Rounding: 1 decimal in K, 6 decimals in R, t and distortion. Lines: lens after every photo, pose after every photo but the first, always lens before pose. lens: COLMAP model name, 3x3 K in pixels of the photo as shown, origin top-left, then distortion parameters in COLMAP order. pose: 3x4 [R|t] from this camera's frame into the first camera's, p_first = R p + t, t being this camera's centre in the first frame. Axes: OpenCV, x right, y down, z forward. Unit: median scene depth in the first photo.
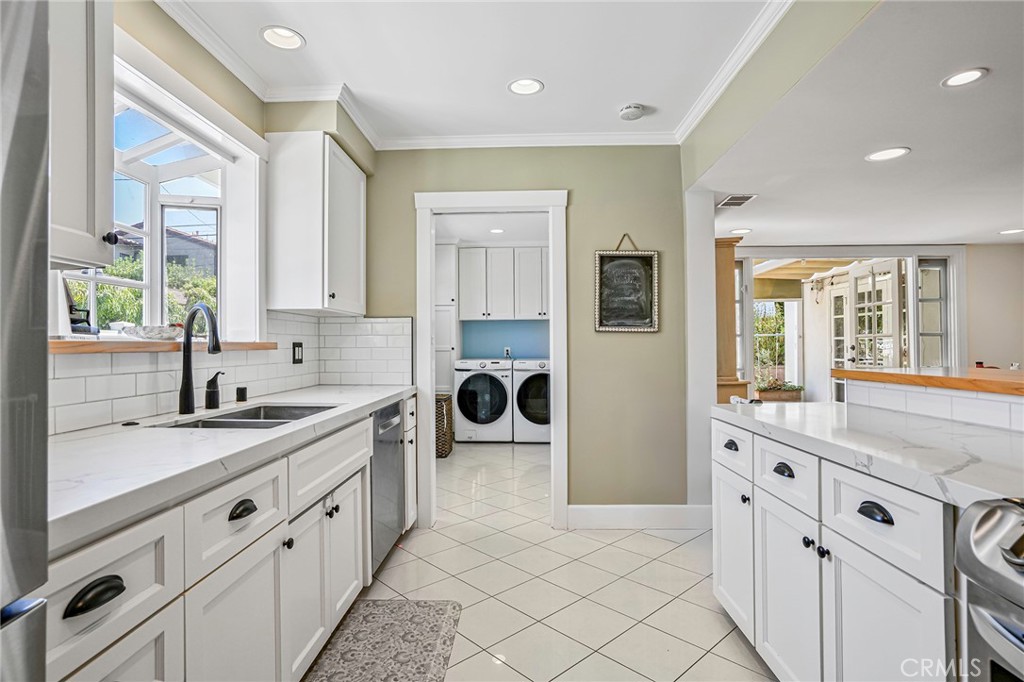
lens RADIAL K [[522.1, 0, 516.7], [0, 522.1, 335.9], [0, 0, 1]] dist [-0.022466, 0.005325]
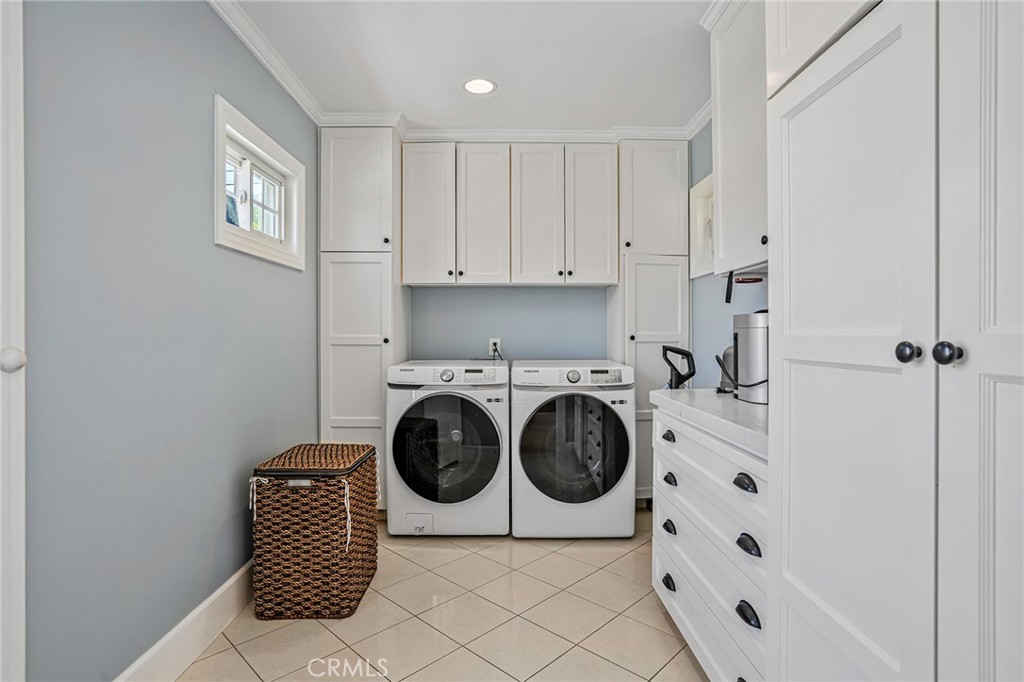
lens RADIAL K [[522.1, 0, 511.4], [0, 522.1, 336.5], [0, 0, 1]] dist [-0.022466, 0.005325]
pose [[0.998898, 0.006900, 0.046431, -0.028899], [-0.007885, 0.999747, 0.021064, 0.009809], [-0.046274, -0.021407, 0.998699, 0.519958]]
